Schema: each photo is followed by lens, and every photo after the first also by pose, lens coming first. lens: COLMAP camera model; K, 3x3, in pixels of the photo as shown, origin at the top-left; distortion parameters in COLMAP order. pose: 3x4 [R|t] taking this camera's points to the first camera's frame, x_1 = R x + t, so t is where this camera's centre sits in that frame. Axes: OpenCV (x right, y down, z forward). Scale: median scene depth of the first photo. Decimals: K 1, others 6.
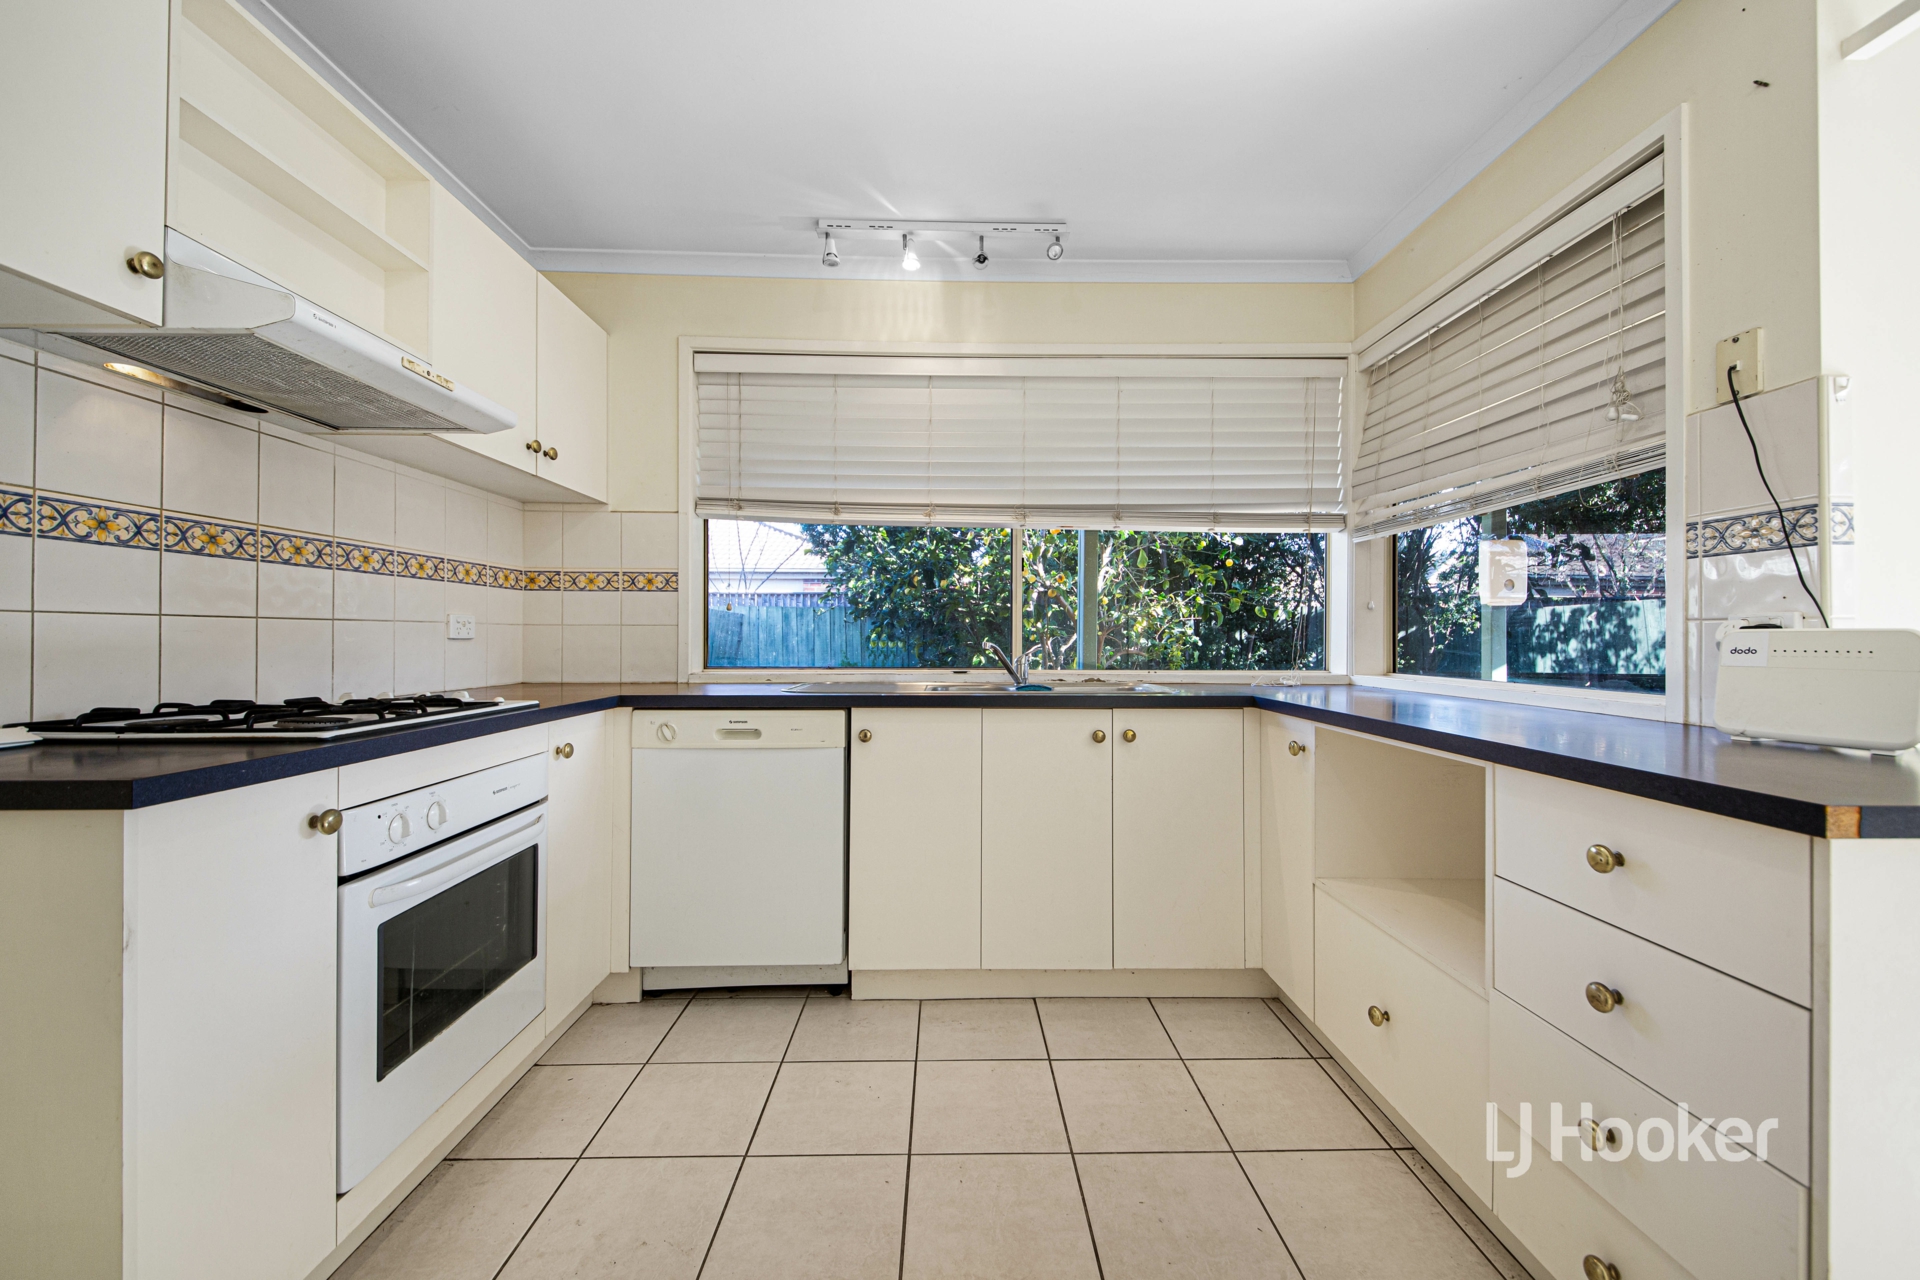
lens RADIAL K [[746.0, 0, 959.8], [0, 746.0, 631.6], [0, 0, 1]] dist [0.047070, -0.020890]
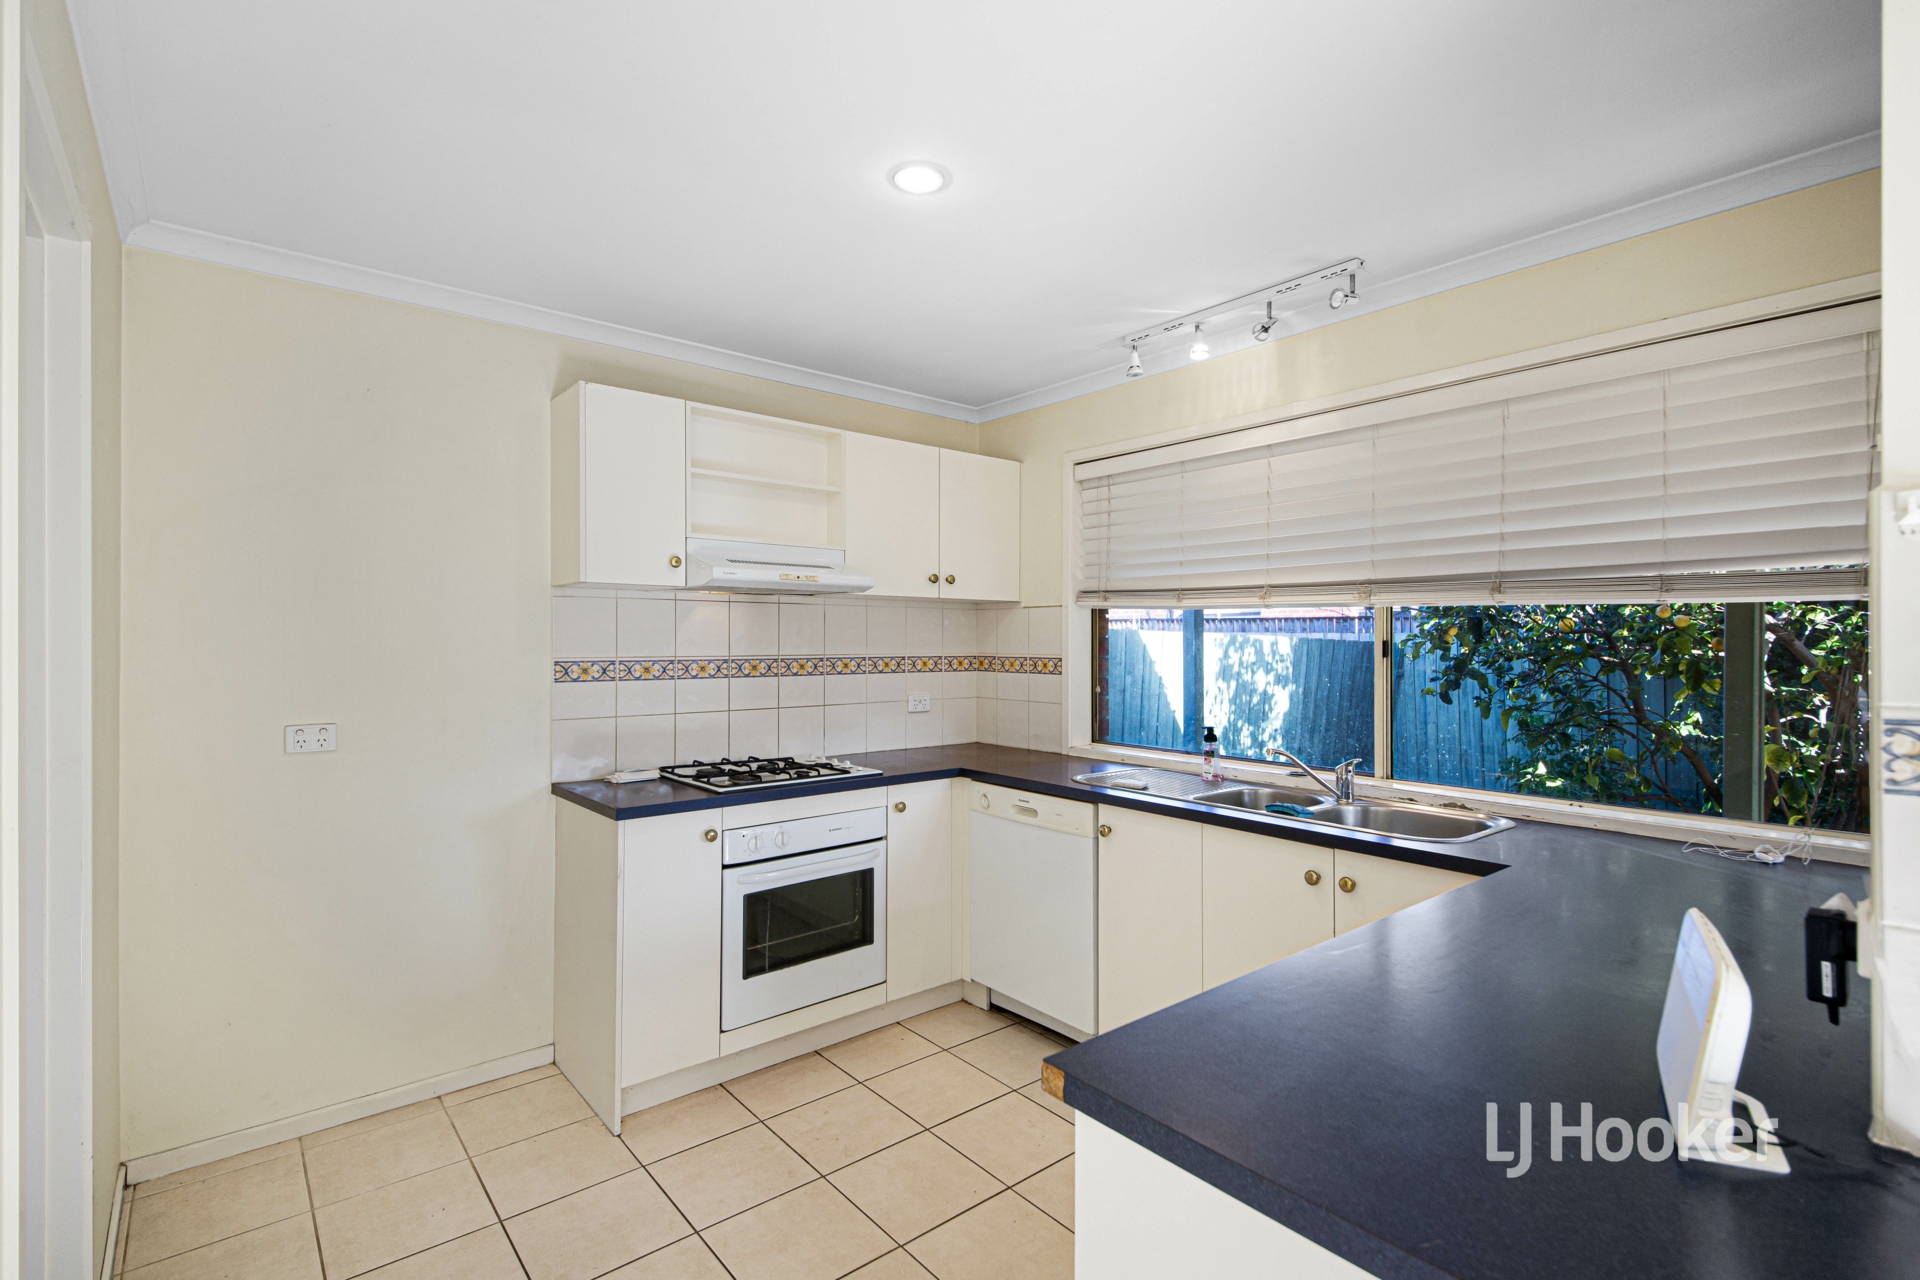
lens RADIAL K [[891.1, 0, 960.0], [0, 891.1, 640.0], [0, 0, 1]] dist [0.060192, 0.000004]
pose [[0.628808, -0.002907, -0.777555, 0.717457], [0.006320, 0.999979, 0.001372, -0.132916], [0.777535, -0.005777, 0.628813, 0.020447]]
